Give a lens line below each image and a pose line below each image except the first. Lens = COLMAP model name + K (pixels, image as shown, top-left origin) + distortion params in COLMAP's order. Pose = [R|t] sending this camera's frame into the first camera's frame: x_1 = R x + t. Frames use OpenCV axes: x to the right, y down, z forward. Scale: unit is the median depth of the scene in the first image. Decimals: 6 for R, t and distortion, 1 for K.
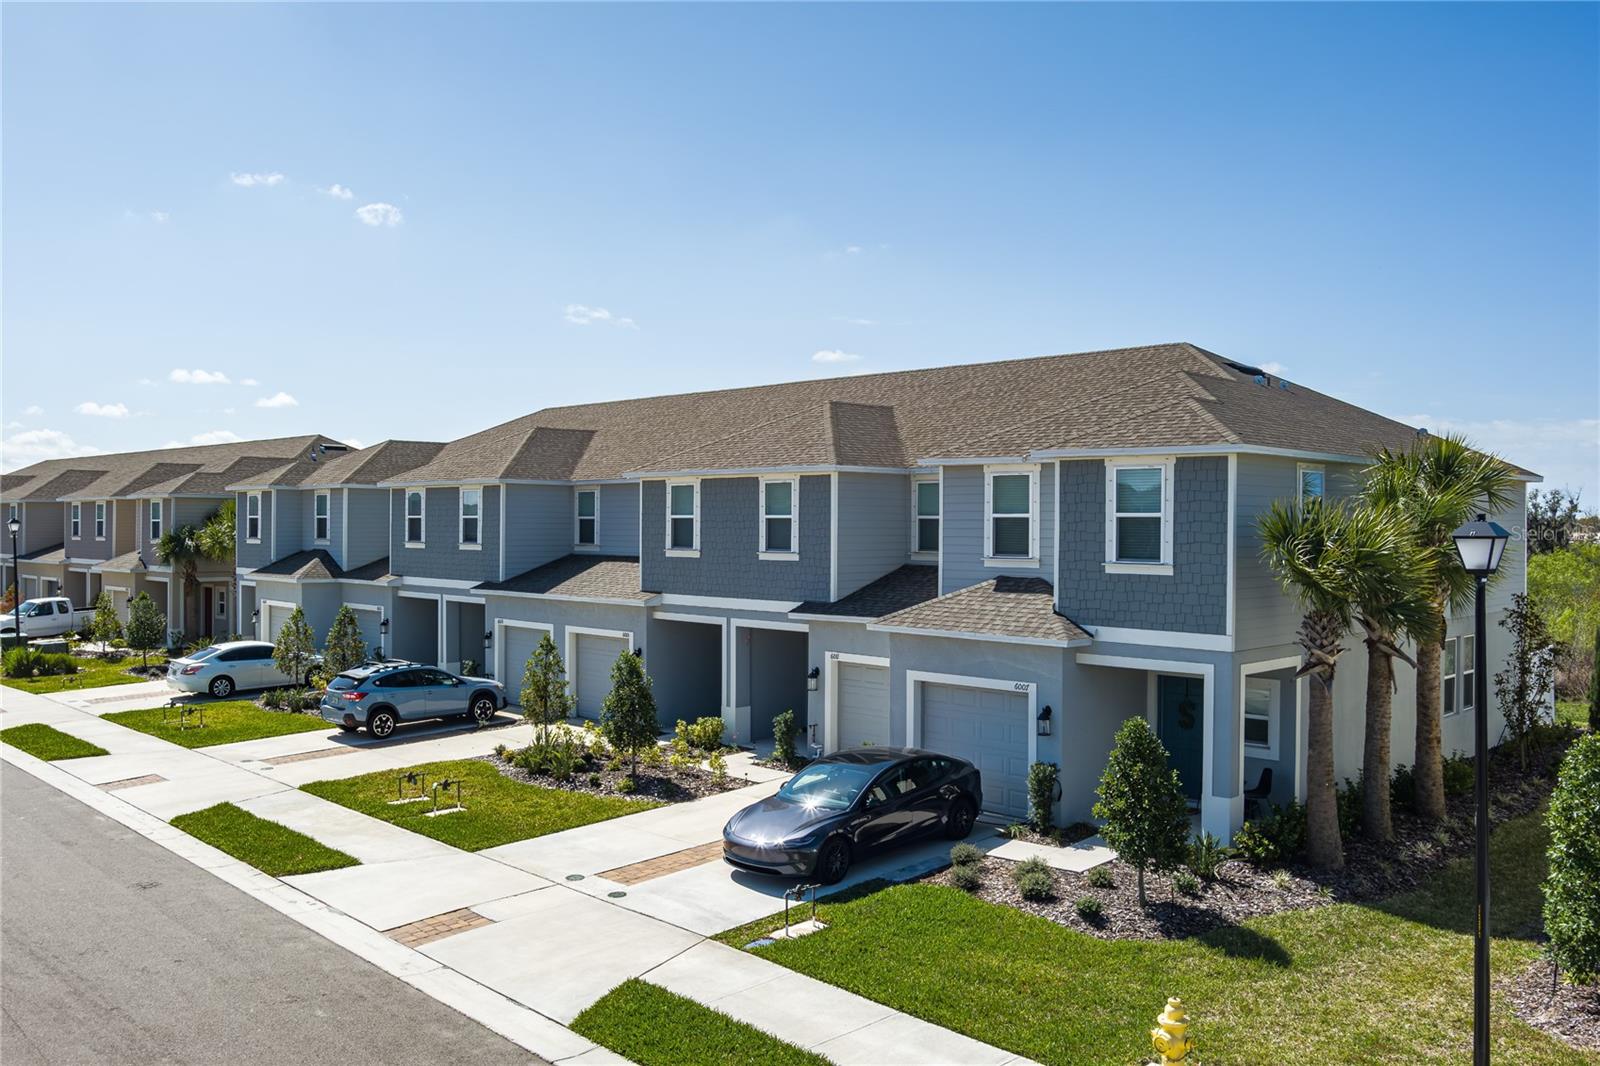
lens RADIAL K [[1320.7, 0, 790.8], [0, 1320.7, 575.4], [0, 0, 1]] dist [-0.077735, 0.022064]
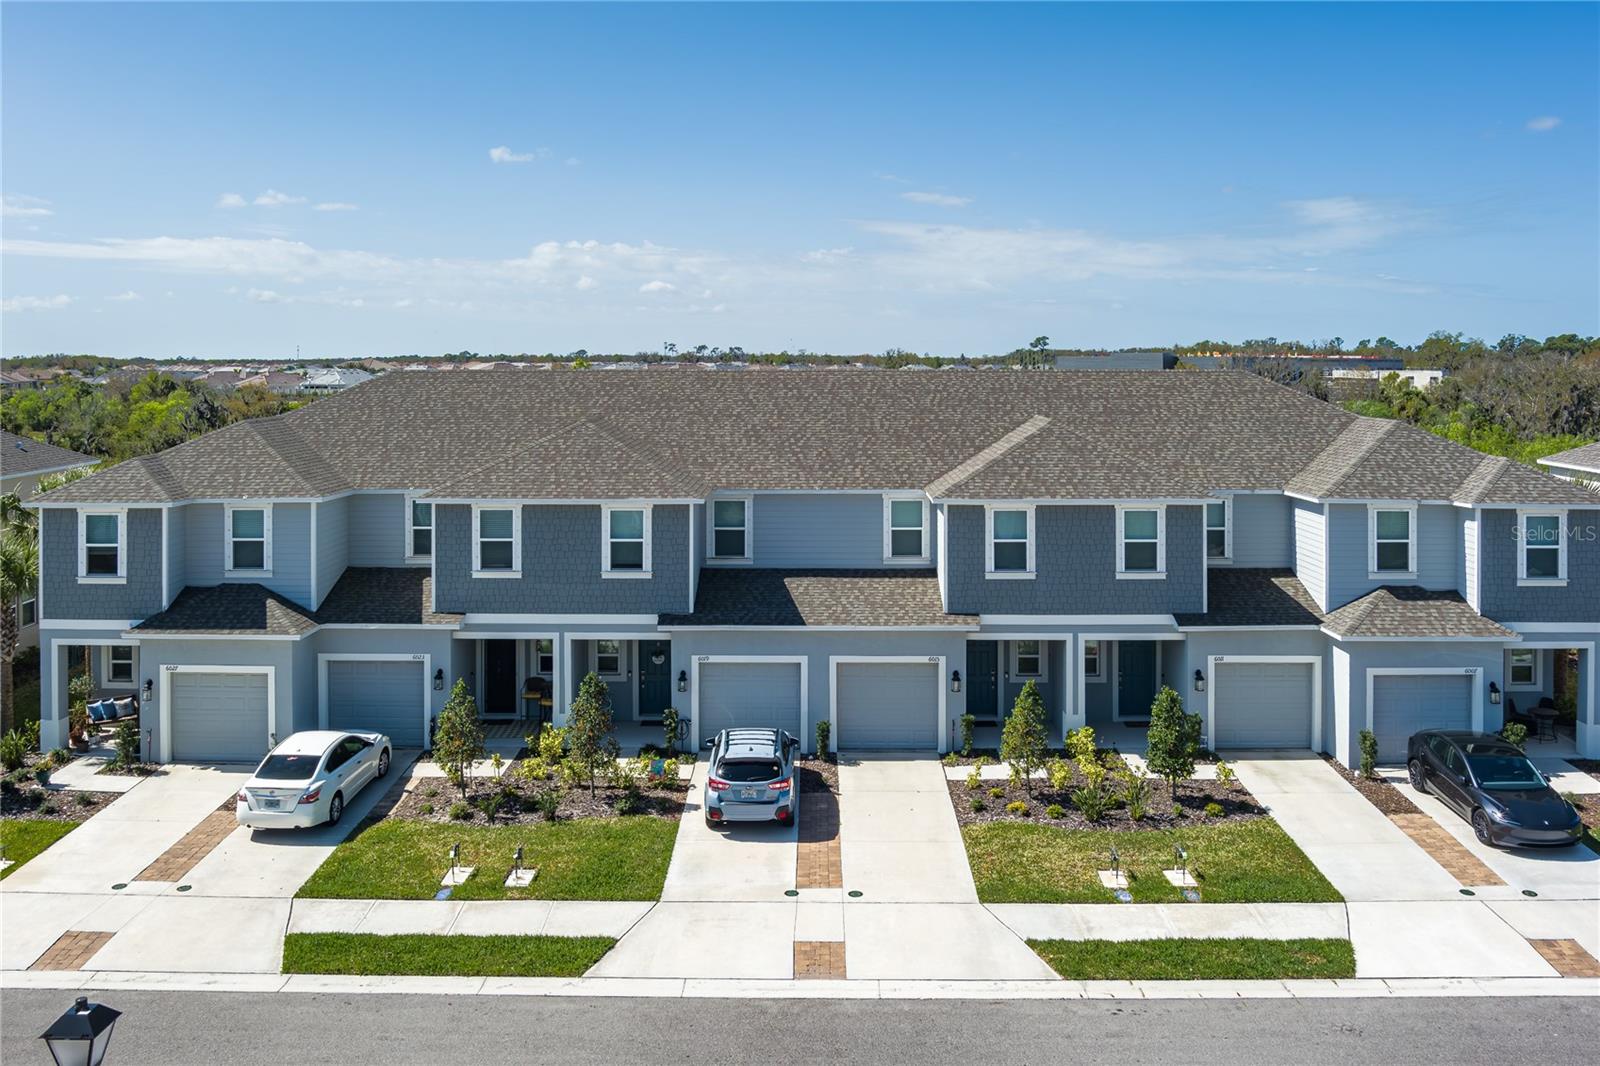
lens RADIAL K [[1320.7, 0, 796.2], [0, 1320.7, 421.1], [0, 0, 1]] dist [-0.077735, 0.022064]
pose [[0.712483, -0.032926, 0.700917, -1.136391], [0.029337, 0.999423, 0.017128, -0.198496], [-0.701076, 0.008359, 0.713037, 0.451477]]
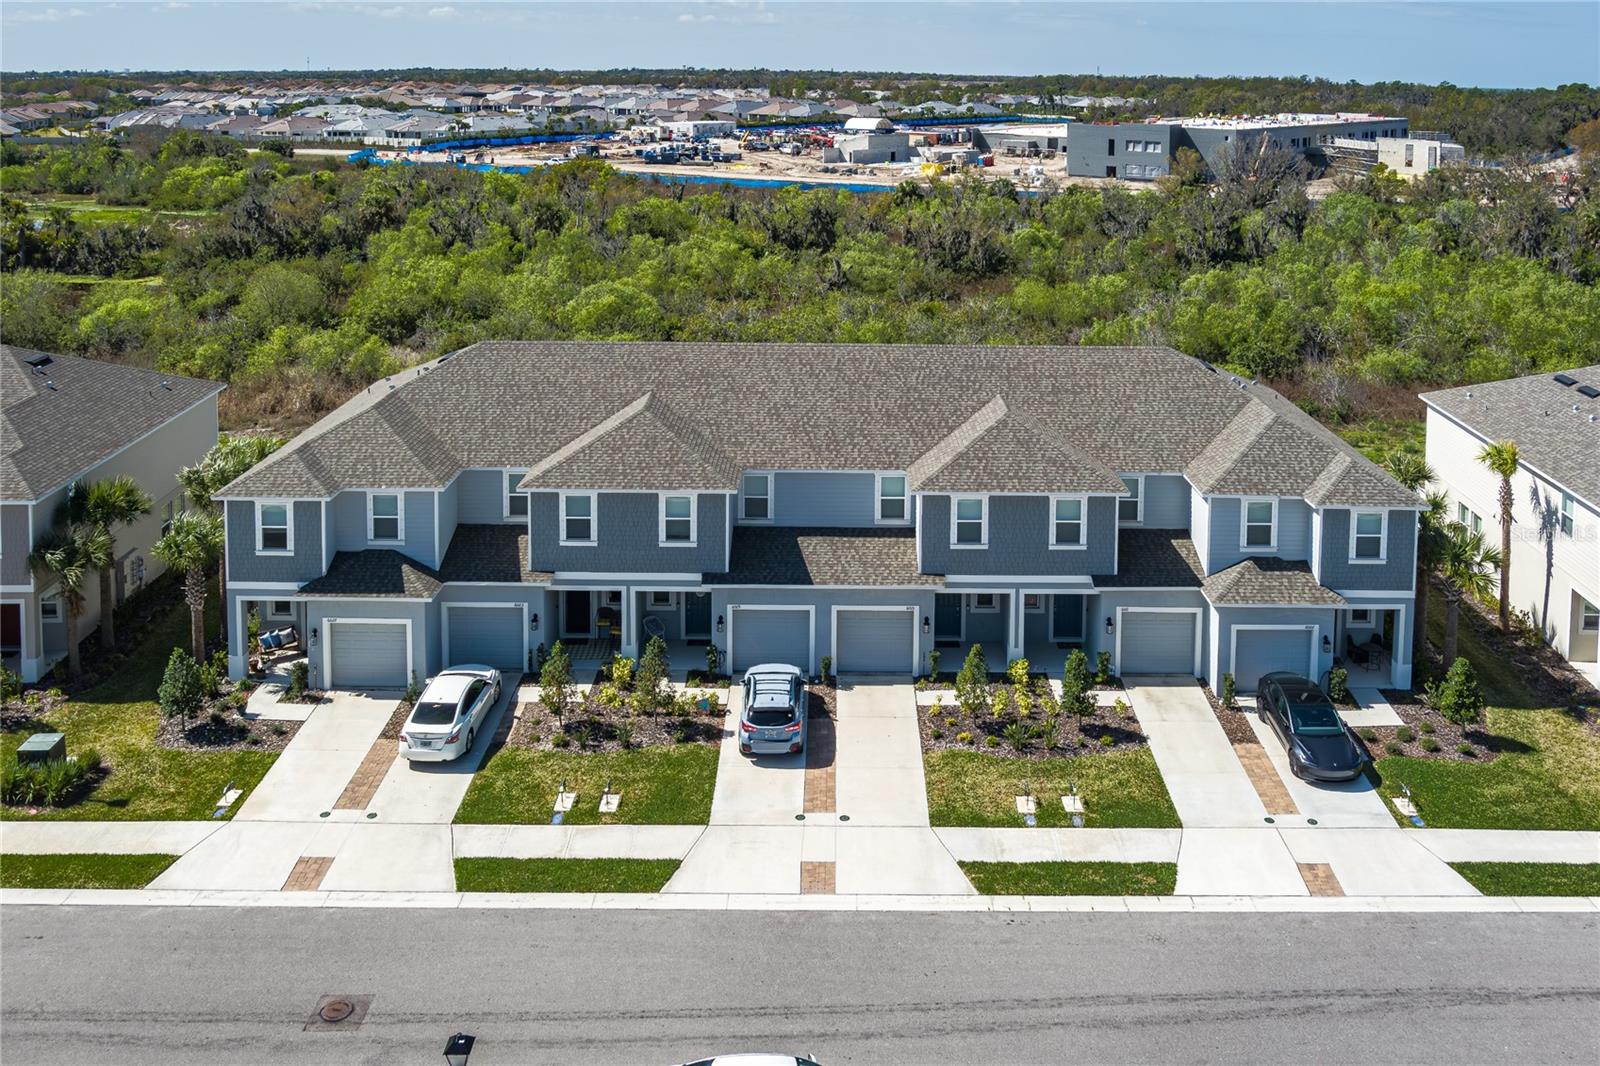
lens RADIAL K [[1320.7, 0, 848.3], [0, 1320.7, 239.9], [0, 0, 1]] dist [-0.077735, 0.022064]
pose [[0.696354, -0.081661, 0.713038, -1.373233], [0.019344, 0.995280, 0.095093, -0.574095], [-0.717438, -0.052425, 0.694647, 0.181046]]
